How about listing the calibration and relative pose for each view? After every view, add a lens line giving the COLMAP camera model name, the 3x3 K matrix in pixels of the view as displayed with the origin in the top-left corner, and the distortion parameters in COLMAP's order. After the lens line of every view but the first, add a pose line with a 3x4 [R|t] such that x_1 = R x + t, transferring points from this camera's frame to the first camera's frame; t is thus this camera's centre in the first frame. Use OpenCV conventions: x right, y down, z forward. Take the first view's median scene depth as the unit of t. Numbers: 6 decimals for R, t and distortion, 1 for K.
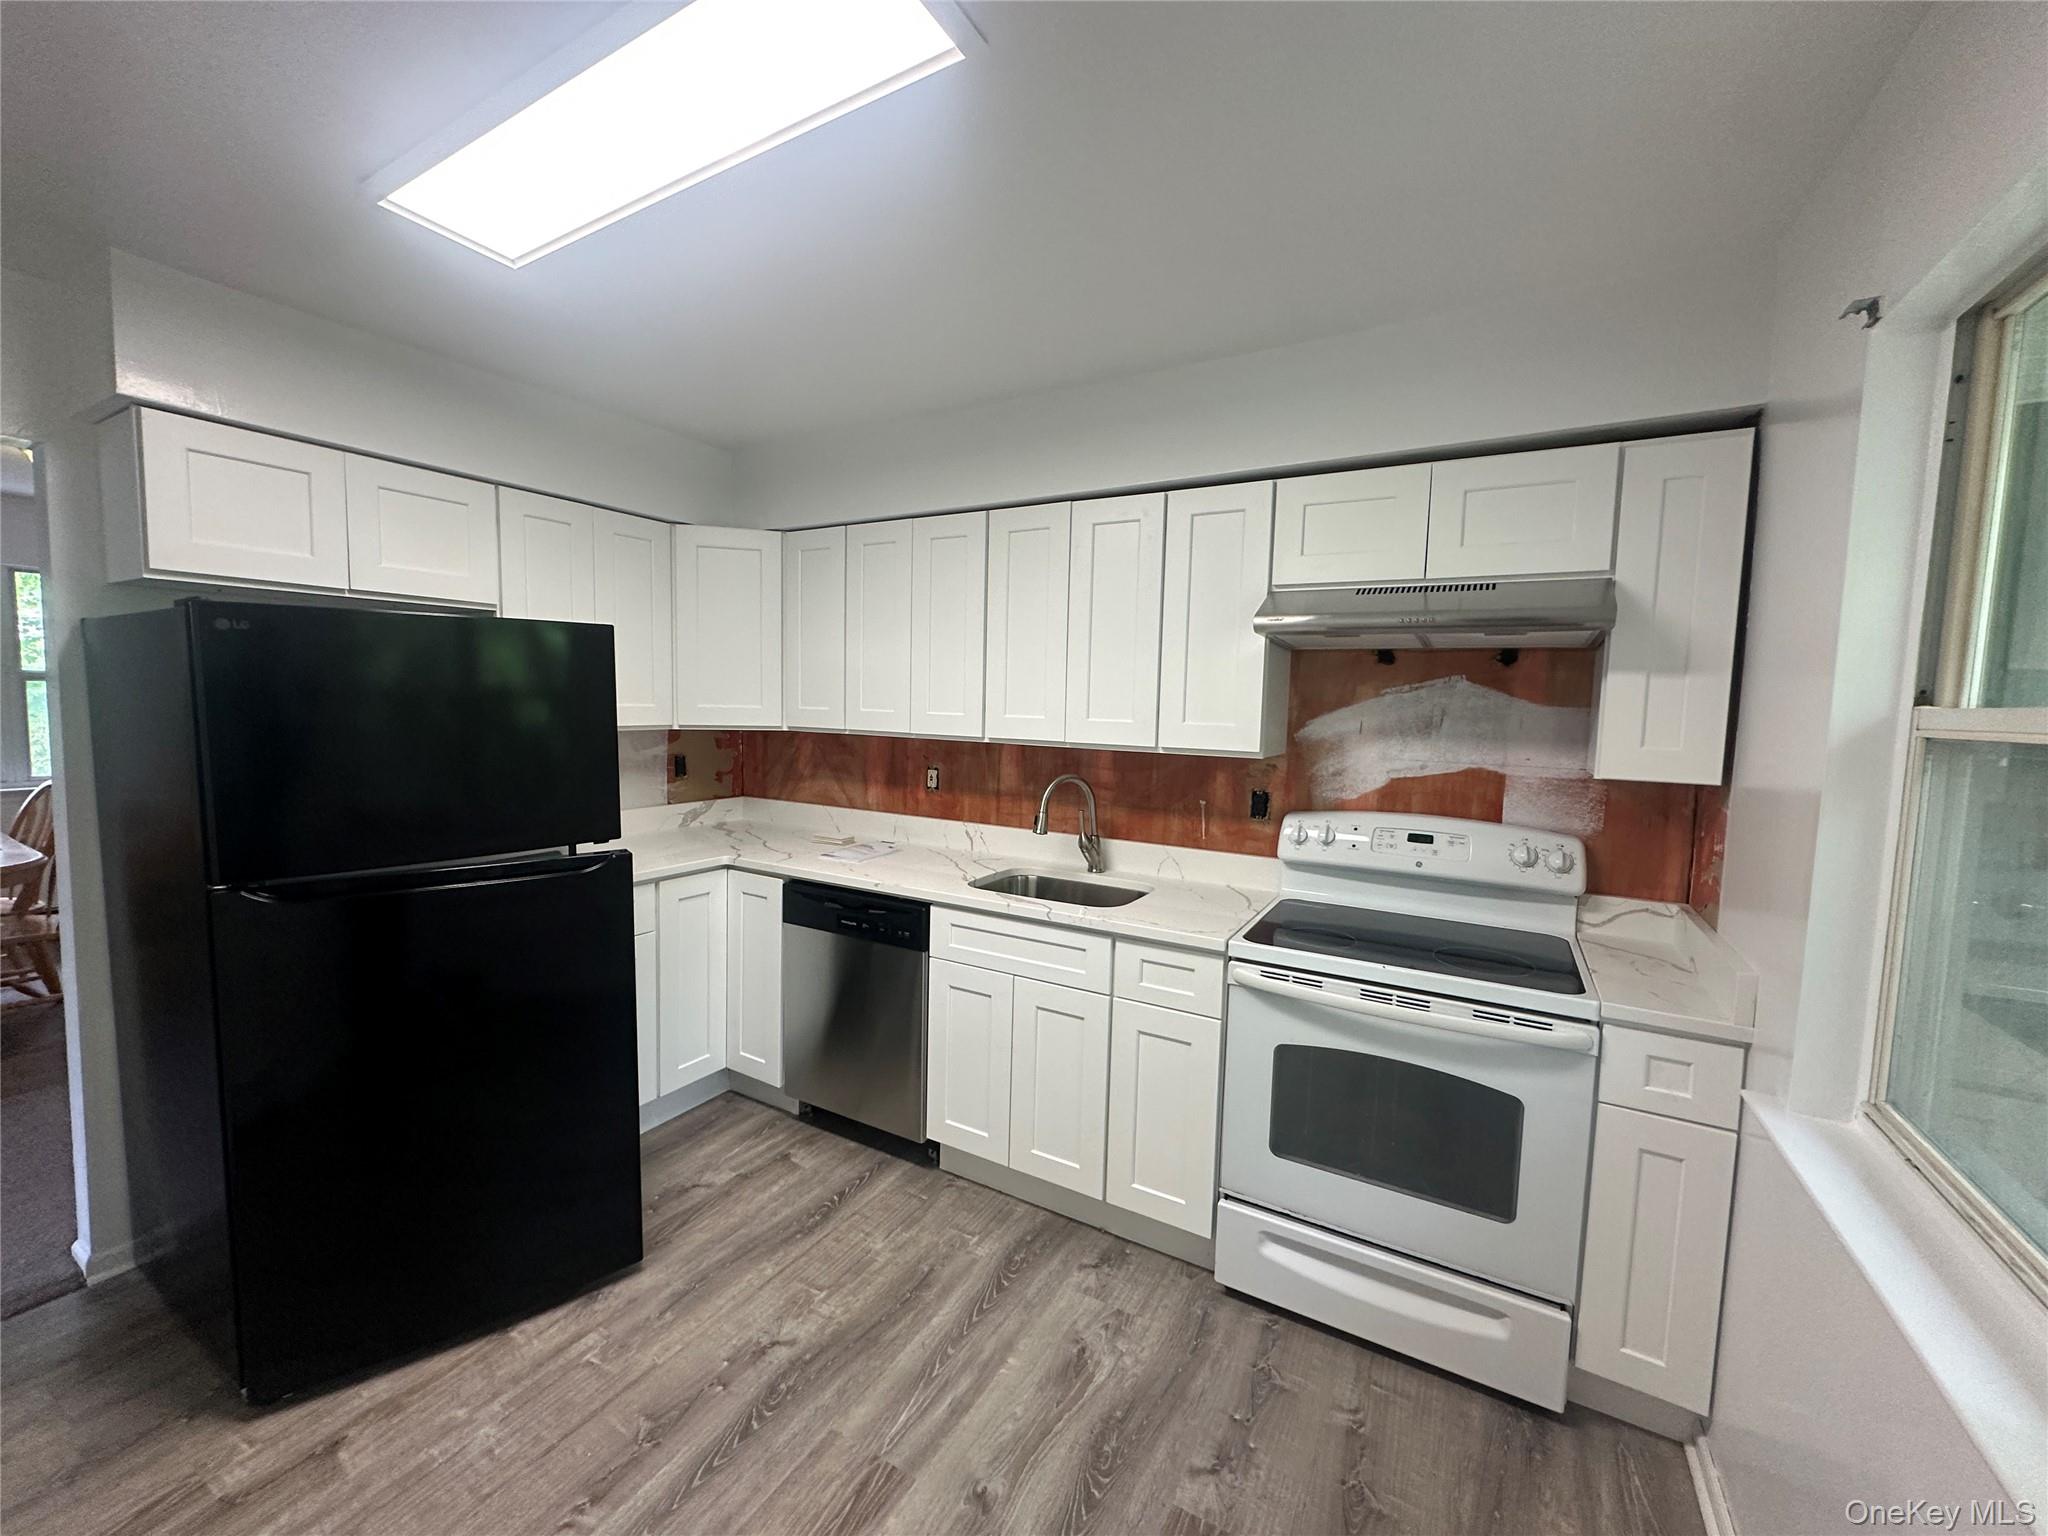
lens RADIAL K [[816.4, 0, 1026.3], [0, 816.4, 753.6], [0, 0, 1]] dist [0.001038, -0.000020]
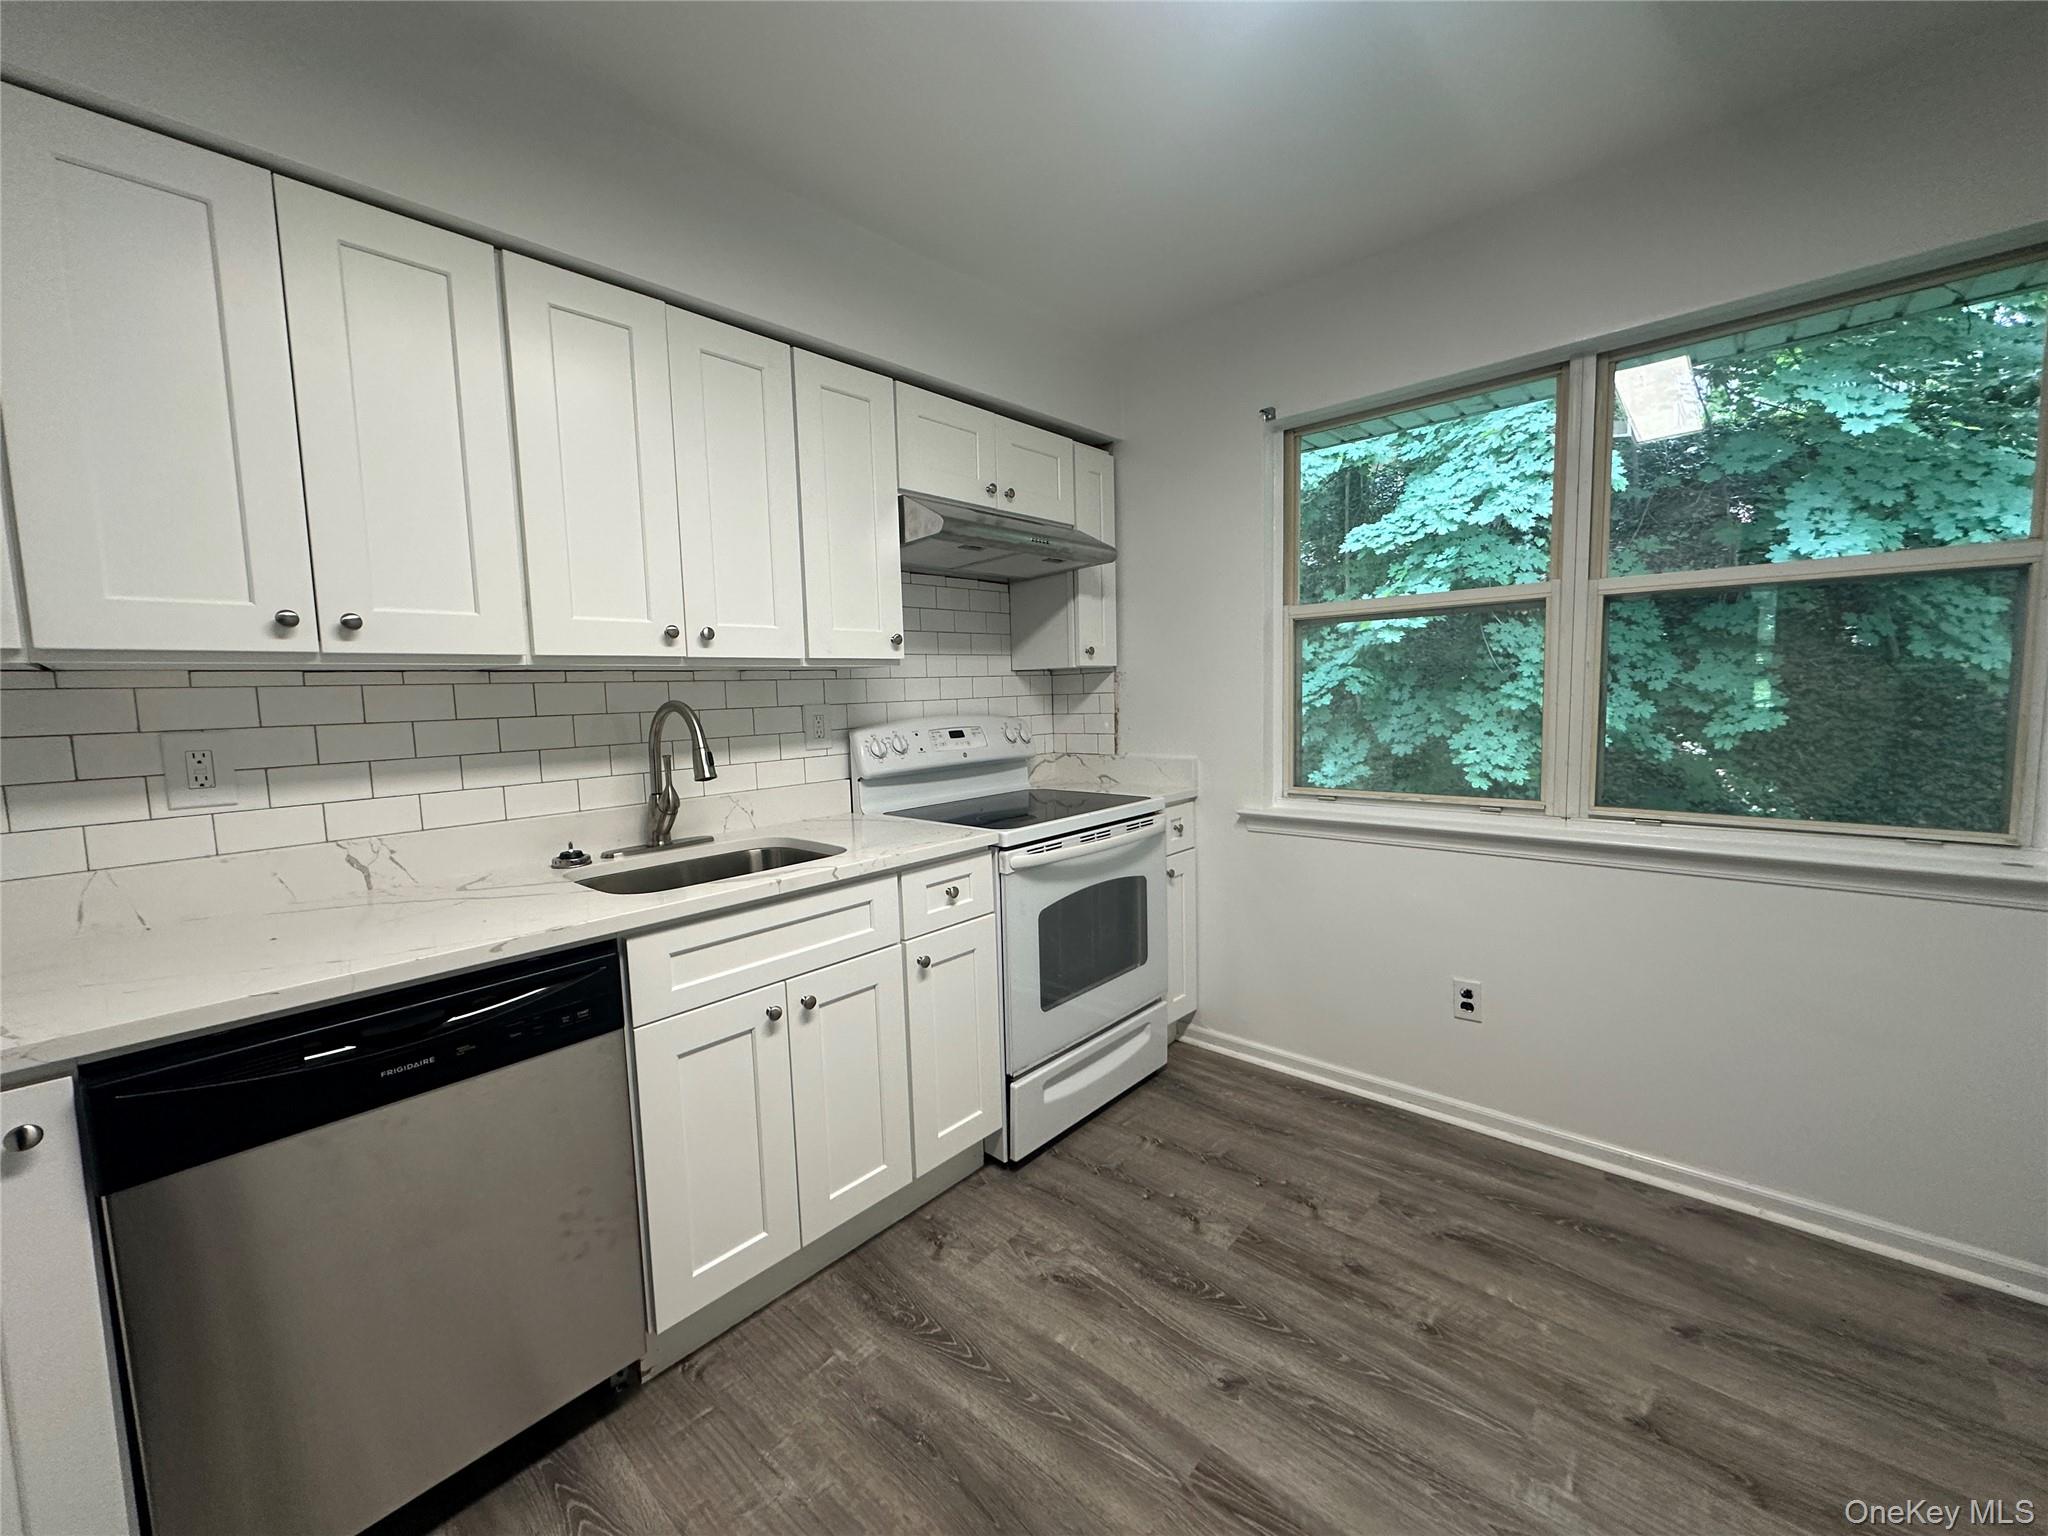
lens RADIAL K [[816.4, 0, 1017.9], [0, 816.4, 764.3], [0, 0, 1]] dist [0.001038, -0.000020]
pose [[0.208881, -0.118077, 0.970787, -0.778588], [0.099413, 0.990105, 0.099036, 0.047075], [-0.972875, 0.075822, 0.218552, 0.787567]]
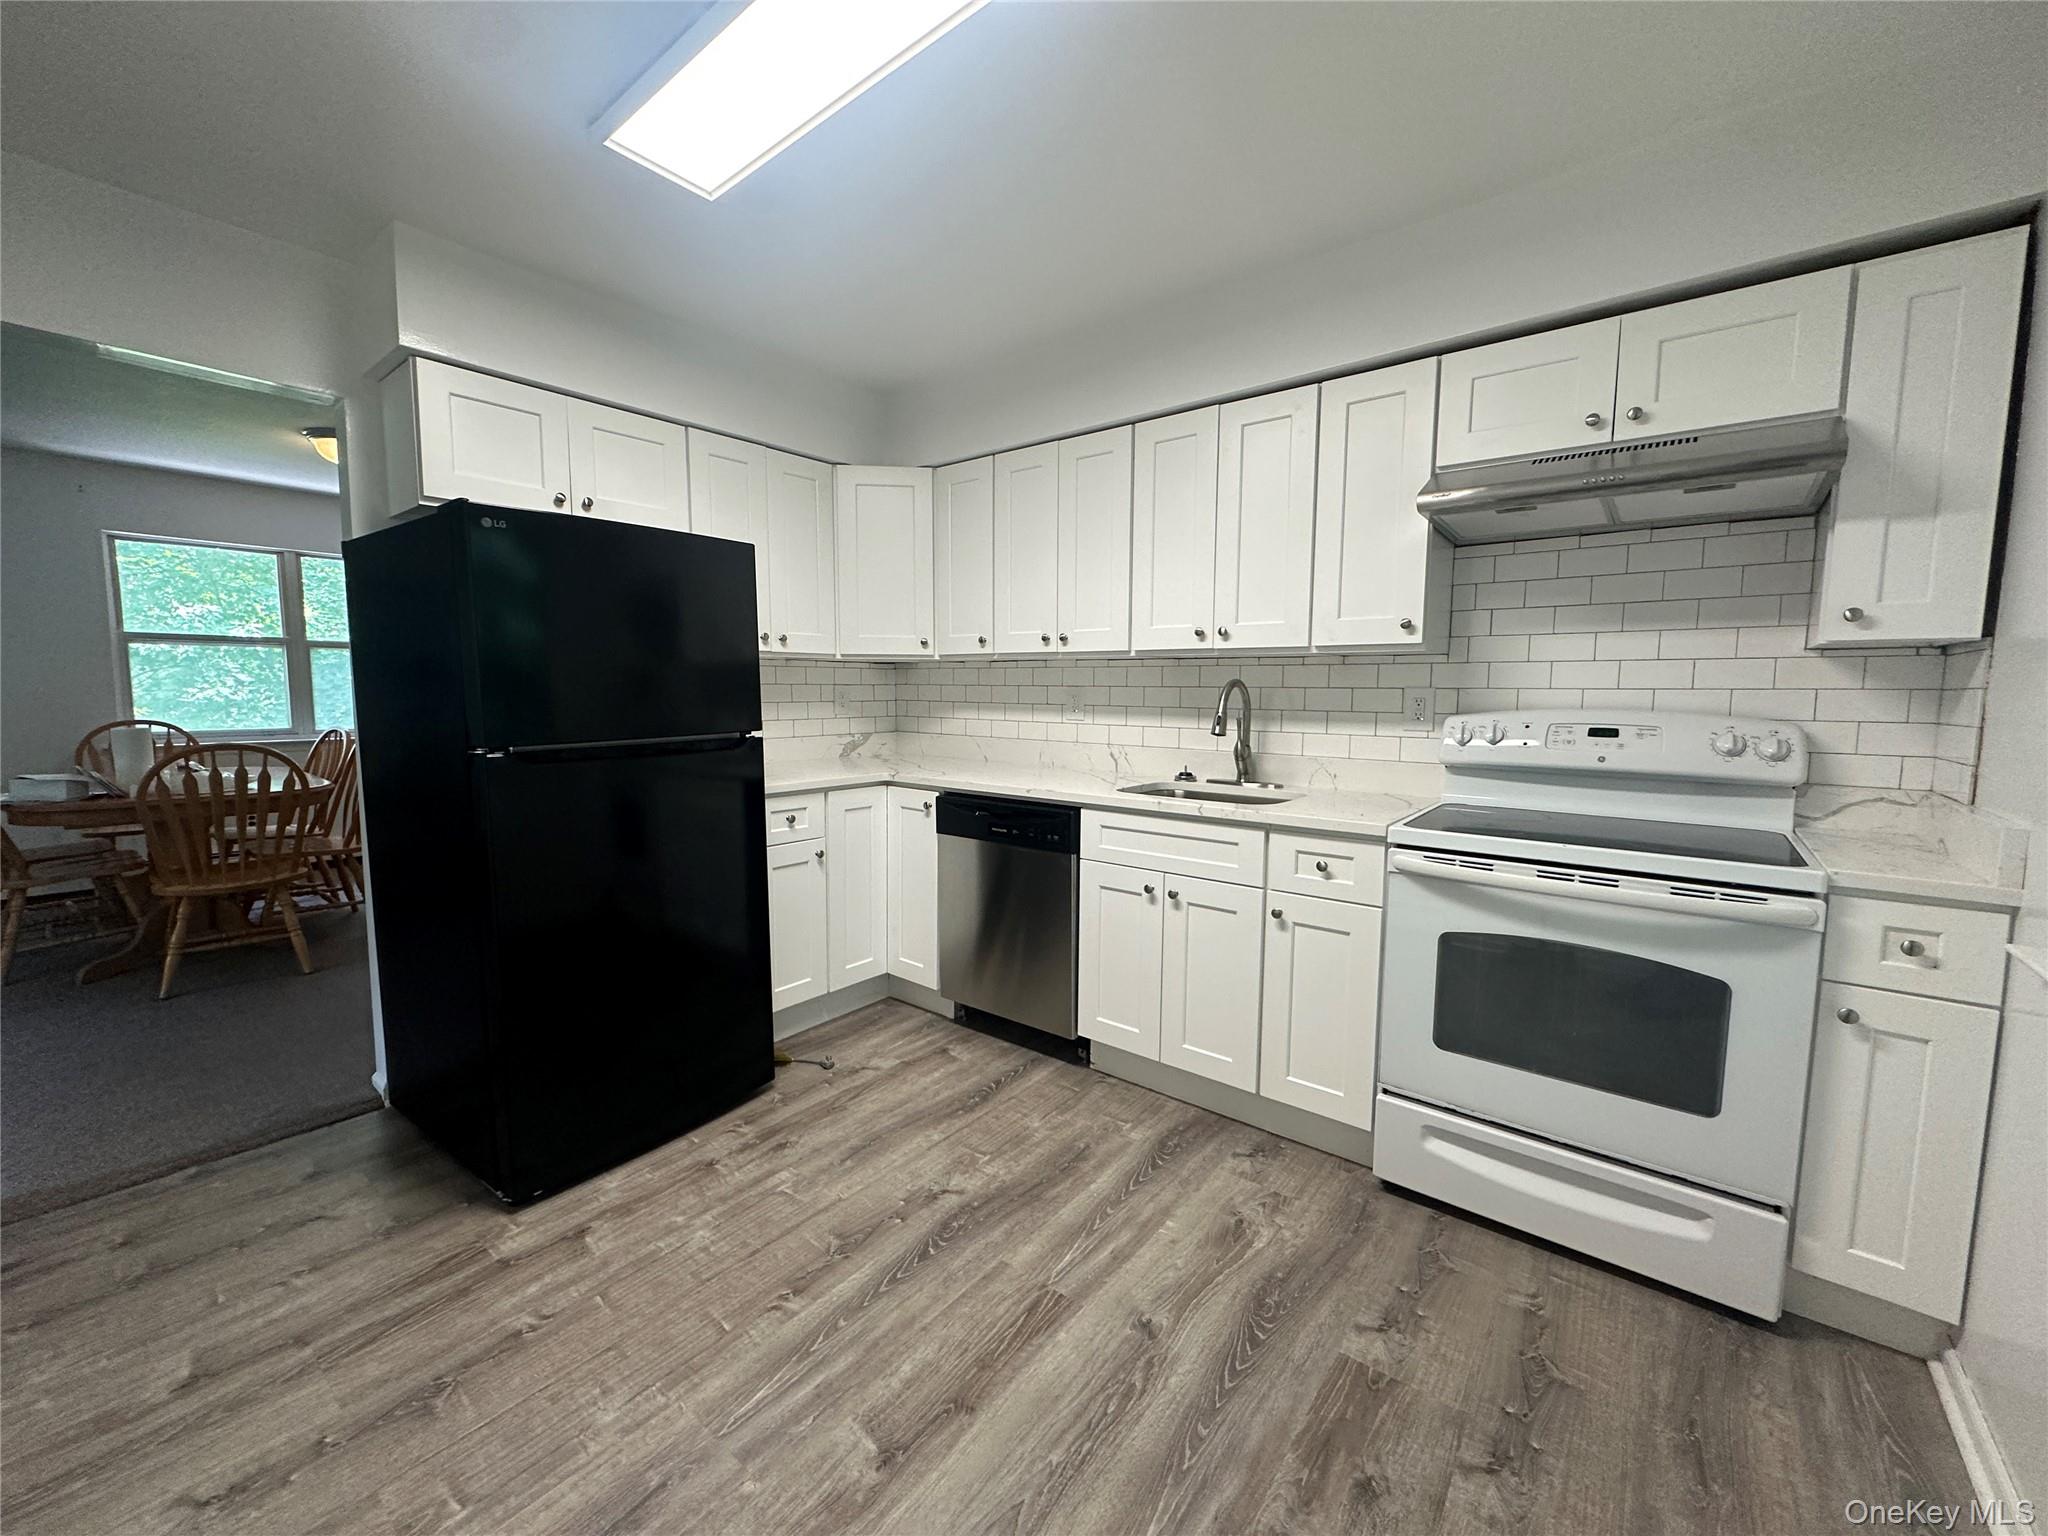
lens RADIAL K [[816.4, 0, 1025.9], [0, 816.4, 752.8], [0, 0, 1]] dist [0.001038, -0.000020]
pose [[0.988064, -0.004776, -0.153970, -0.035010], [0.006839, 0.999894, 0.012875, 0.132765], [0.153892, -0.013775, 0.987992, -0.034720]]
